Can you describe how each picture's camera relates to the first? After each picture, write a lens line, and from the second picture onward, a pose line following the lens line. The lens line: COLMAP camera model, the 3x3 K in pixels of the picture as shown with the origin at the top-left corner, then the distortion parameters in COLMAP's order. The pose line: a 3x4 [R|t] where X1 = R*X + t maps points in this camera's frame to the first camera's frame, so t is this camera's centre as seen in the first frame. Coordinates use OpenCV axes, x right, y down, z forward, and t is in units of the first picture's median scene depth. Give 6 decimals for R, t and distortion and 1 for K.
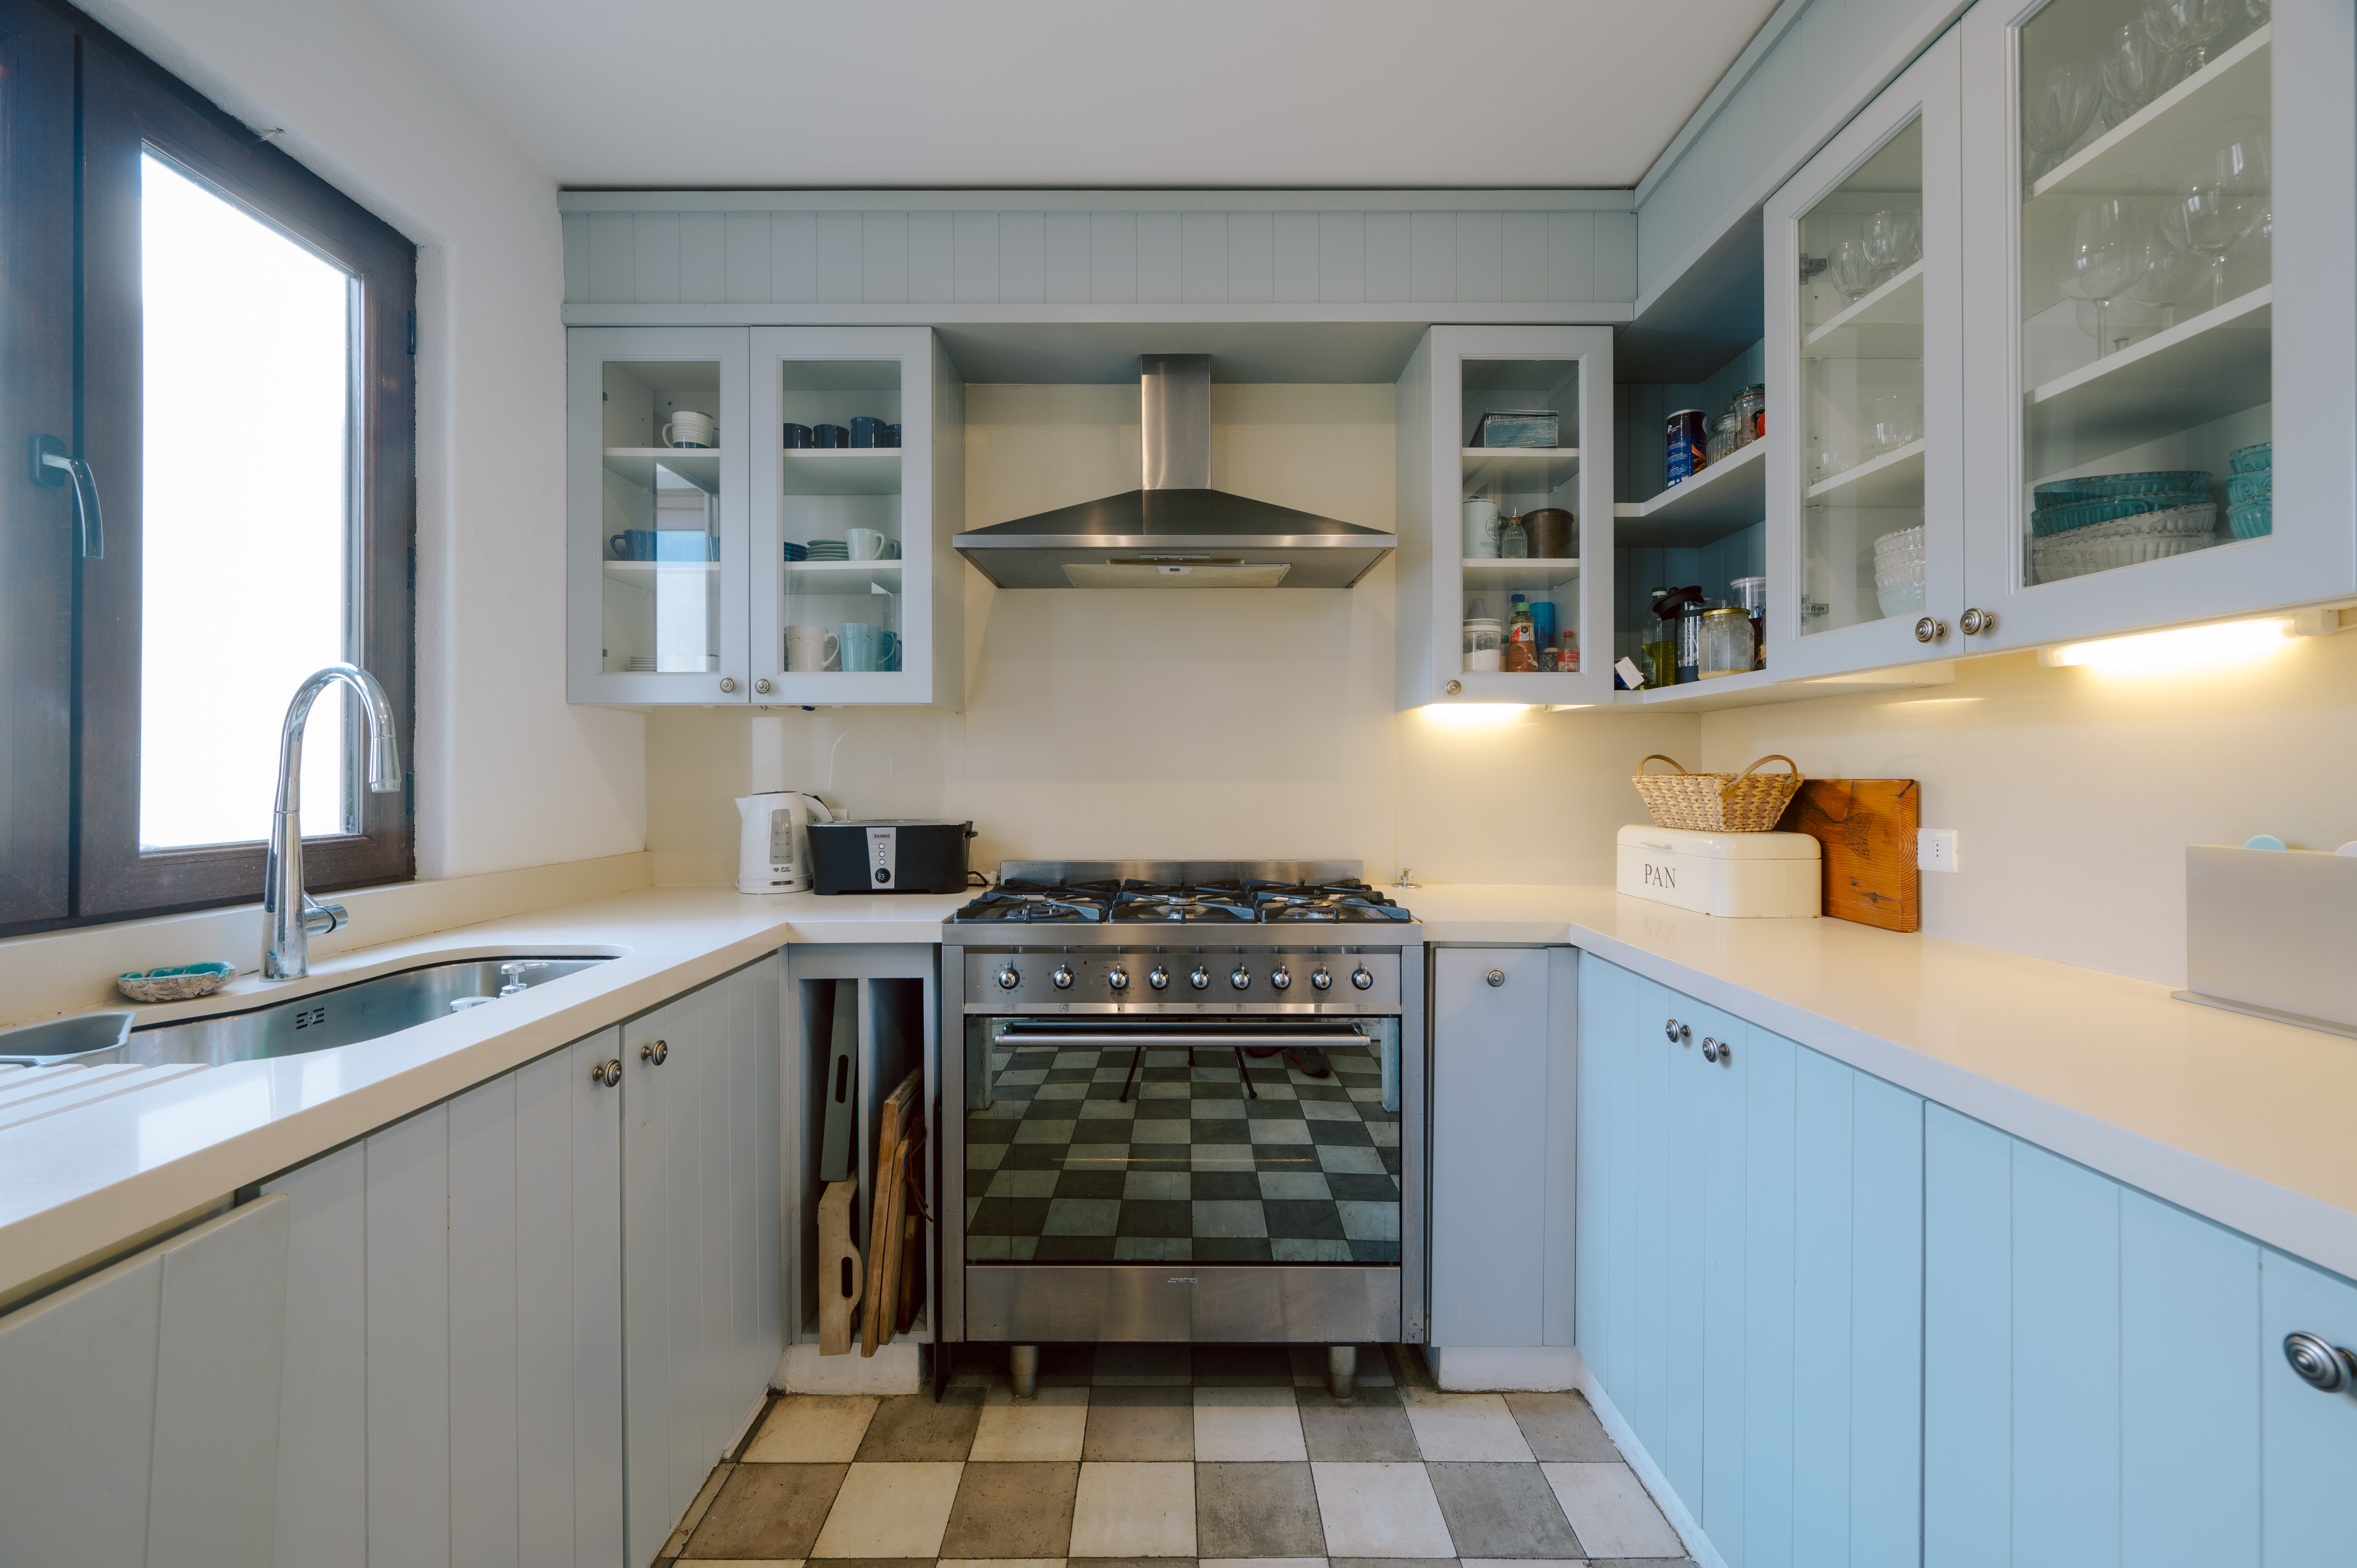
lens RADIAL K [[954.3, 0, 1167.5], [0, 954.3, 768.8], [0, 0, 1]] dist [-0.000973, -0.000354]
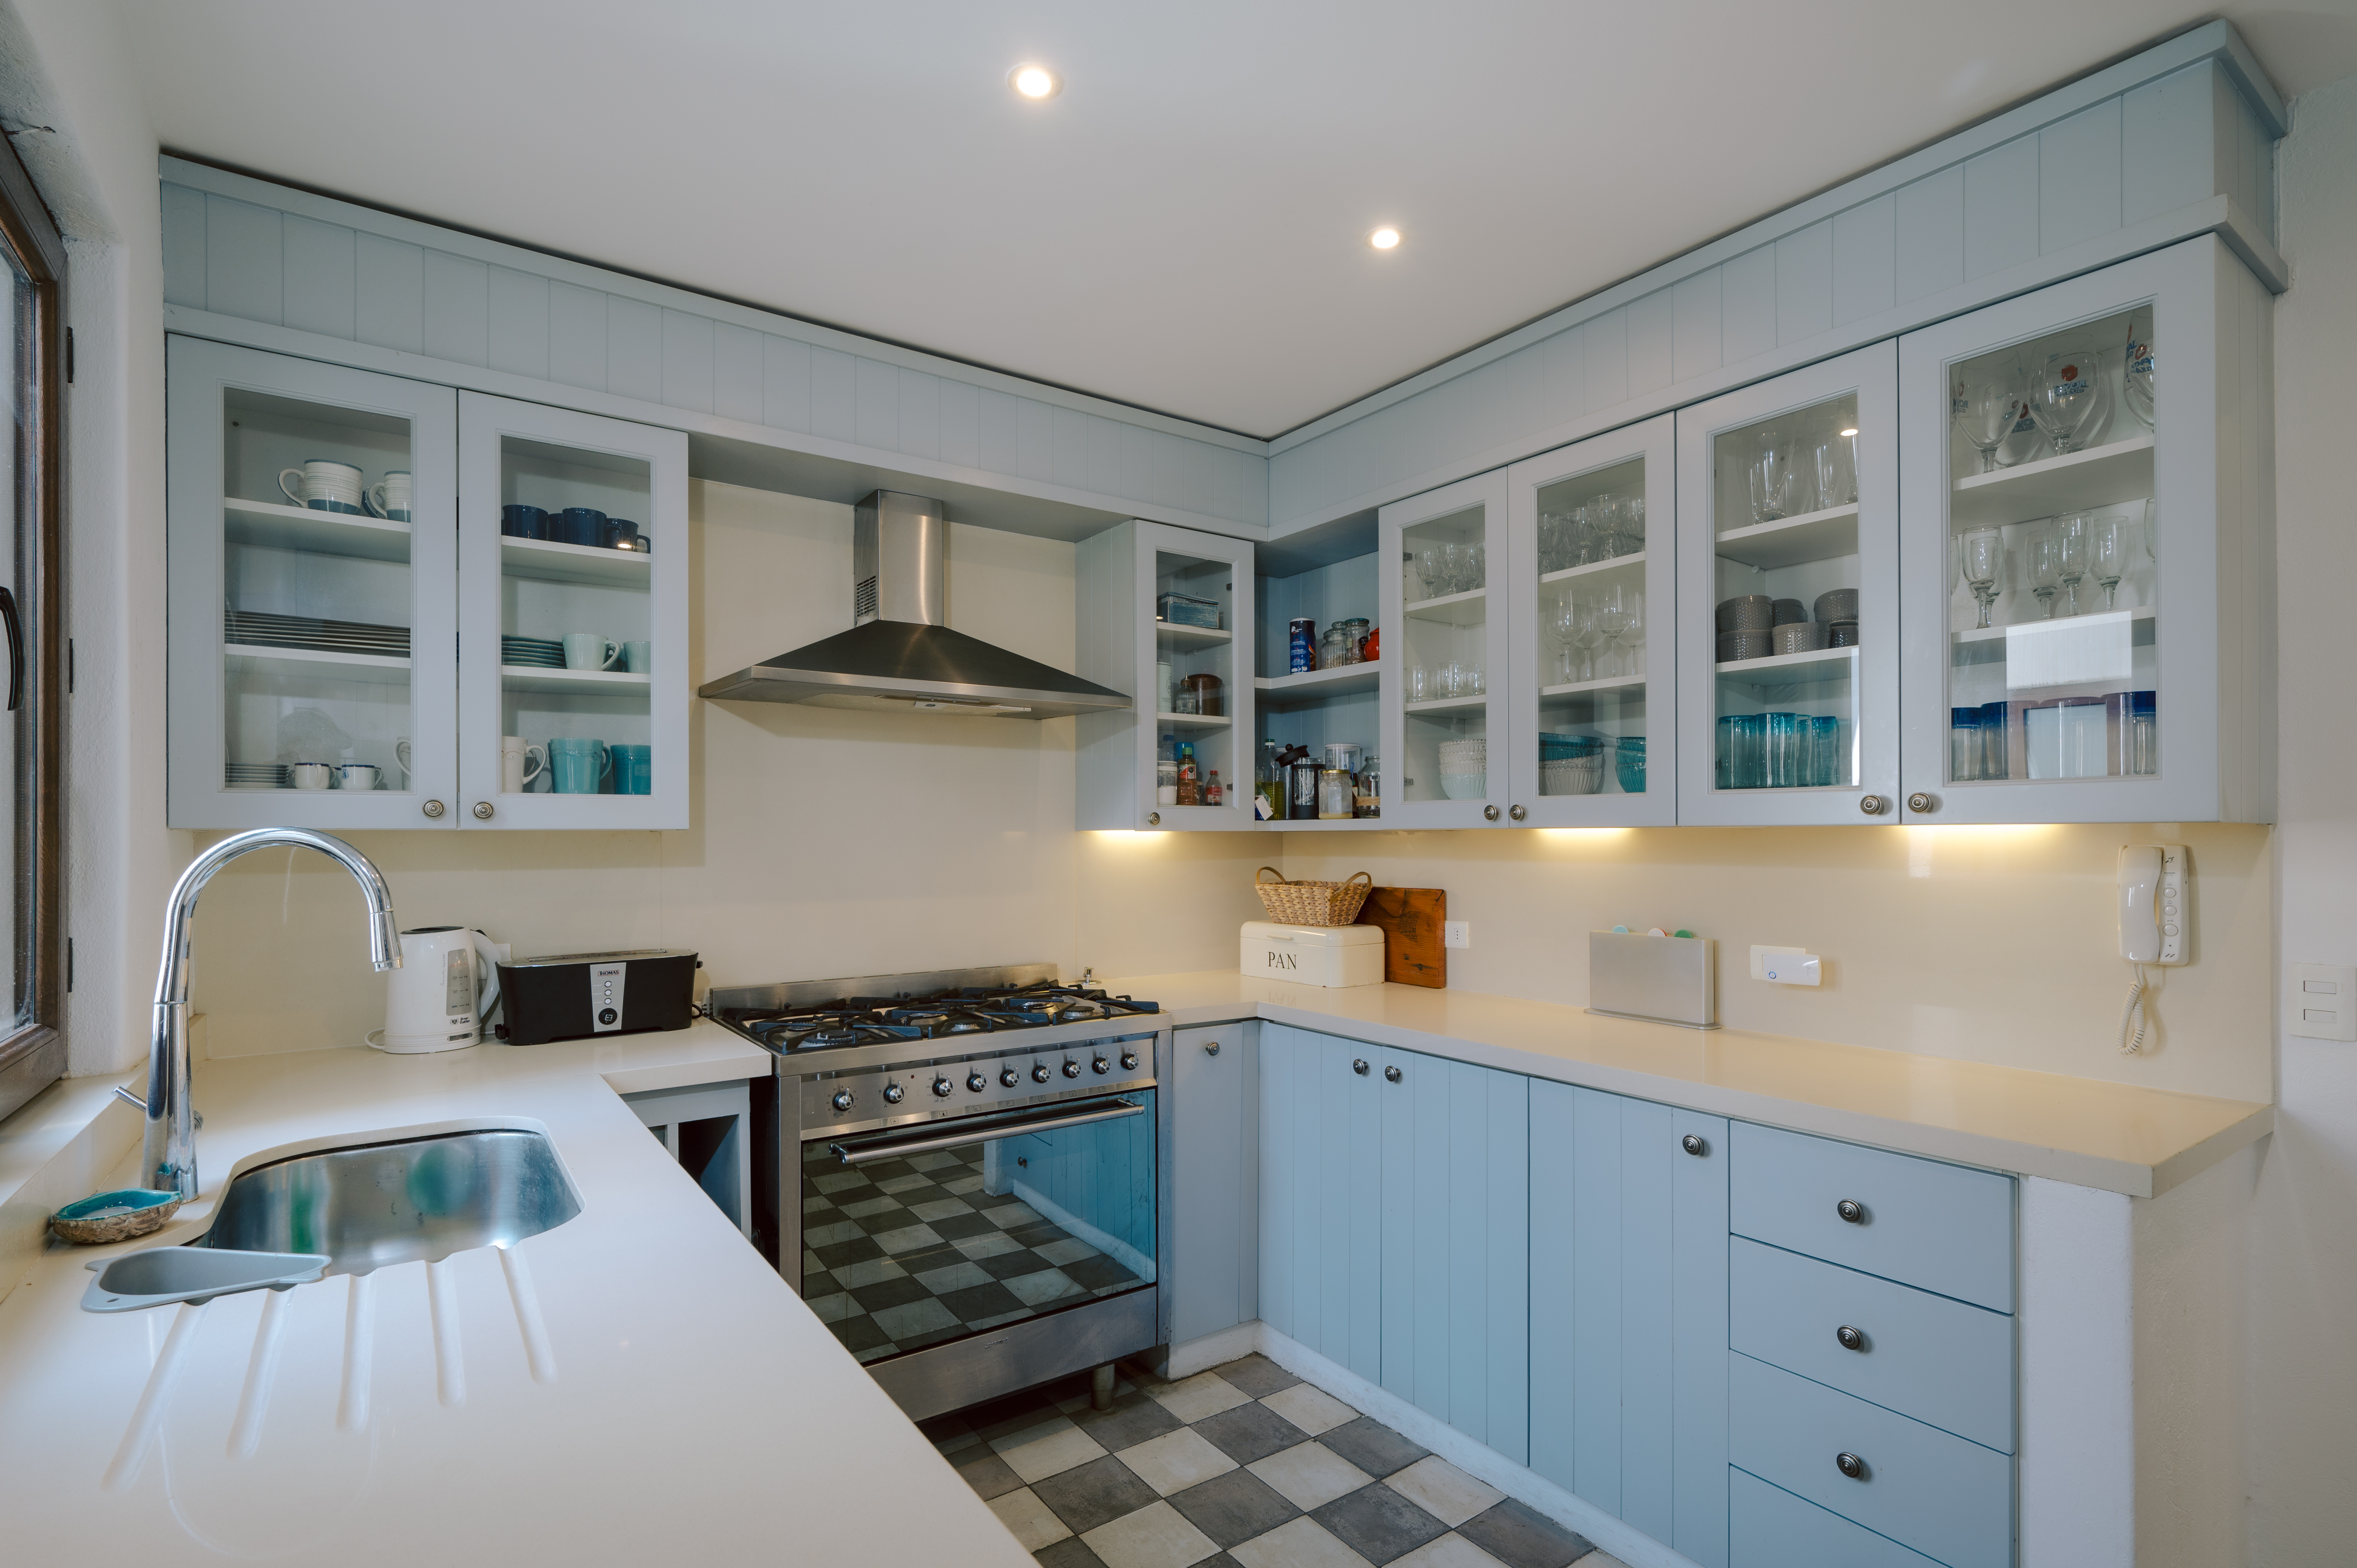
lens RADIAL K [[1135.9, 0, 1190.9], [0, 1135.9, 825.0], [0, 0, 1]] dist [-0.000255, -0.000326]
pose [[0.813266, 0.002438, 0.581888, -0.548055], [0.000300, 0.999989, -0.004608, -0.074788], [-0.581893, 0.003922, 0.813256, -0.232370]]
